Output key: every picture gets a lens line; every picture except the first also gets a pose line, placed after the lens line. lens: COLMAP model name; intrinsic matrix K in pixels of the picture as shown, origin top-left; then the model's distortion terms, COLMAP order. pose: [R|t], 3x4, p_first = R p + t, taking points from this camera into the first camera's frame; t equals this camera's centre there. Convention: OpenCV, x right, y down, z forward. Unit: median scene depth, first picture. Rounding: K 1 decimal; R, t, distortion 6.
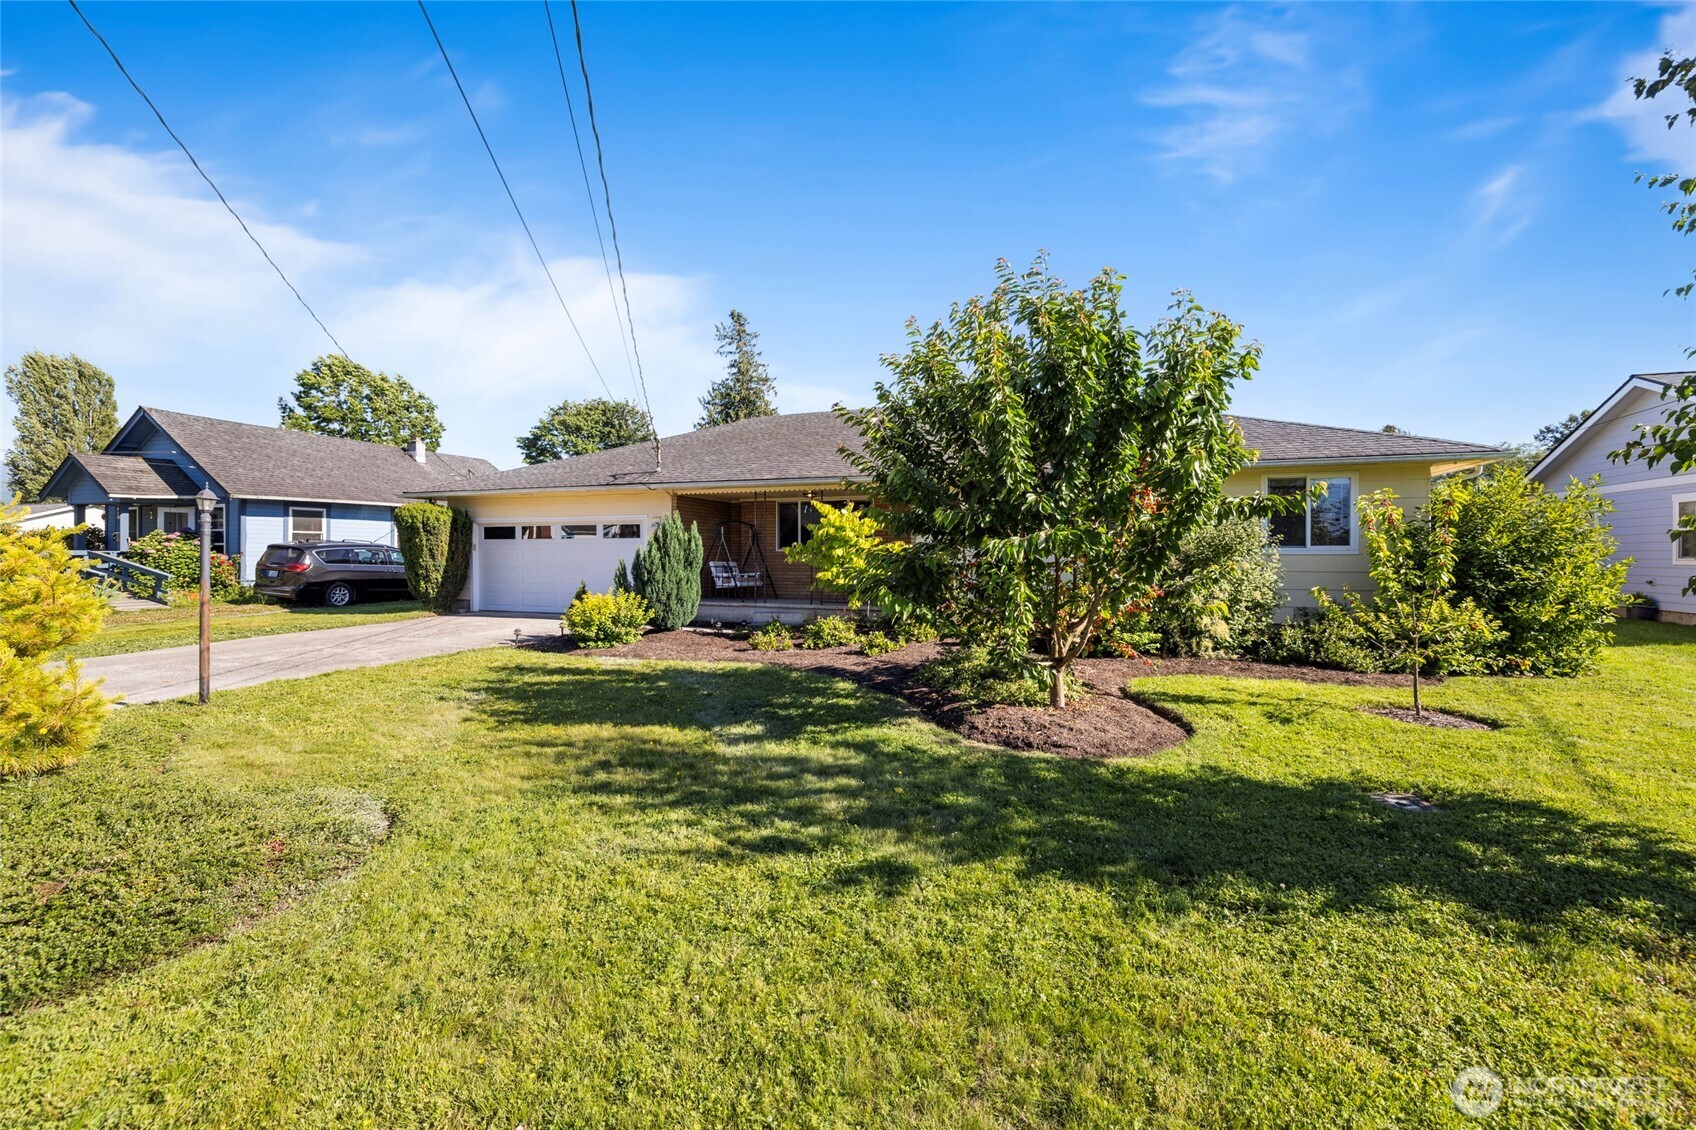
lens RADIAL K [[701.3, 0, 851.8], [0, 701.3, 559.5], [0, 0, 1]] dist [0.000815, 0.000043]
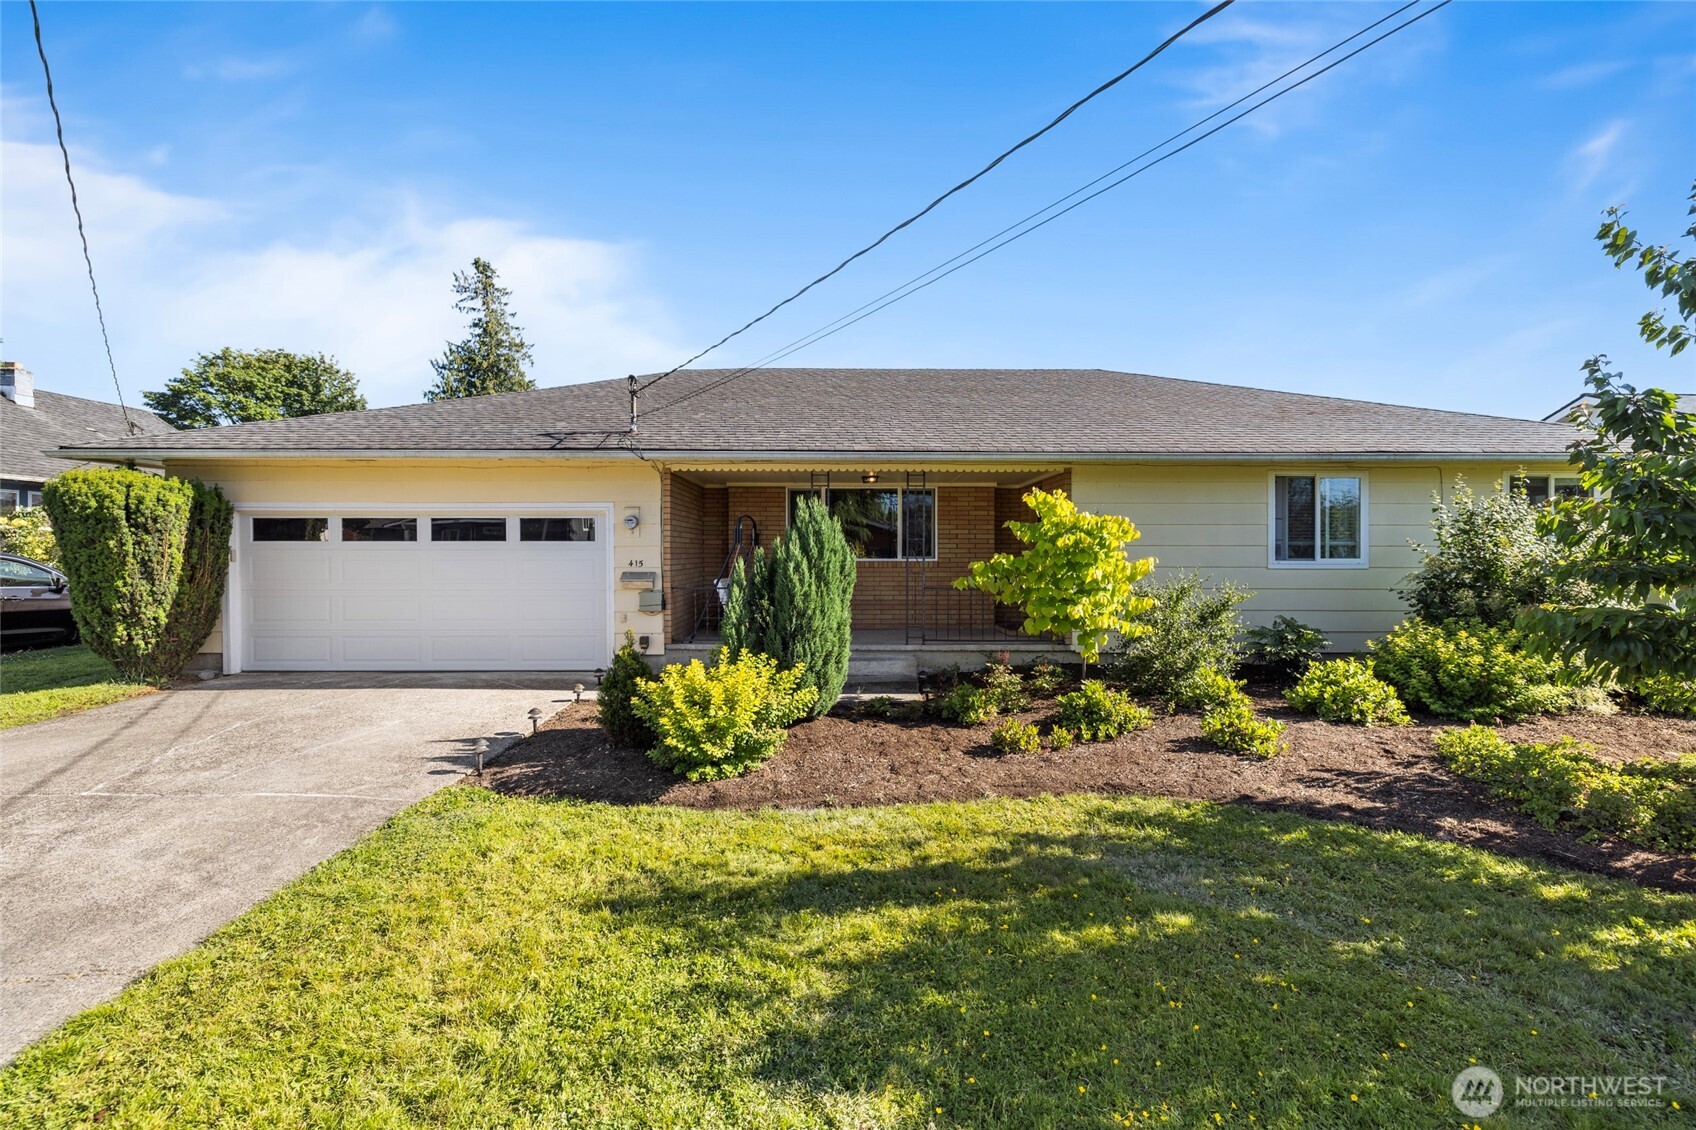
lens RADIAL K [[711.4, 0, 847.3], [0, 711.4, 559.5], [0, 0, 1]] dist [0.000839, -0.000011]
pose [[0.938439, -0.004542, 0.345416, -0.172519], [0.002684, 0.999979, 0.005858, -0.010012], [-0.345435, -0.004570, 0.938431, 0.196558]]
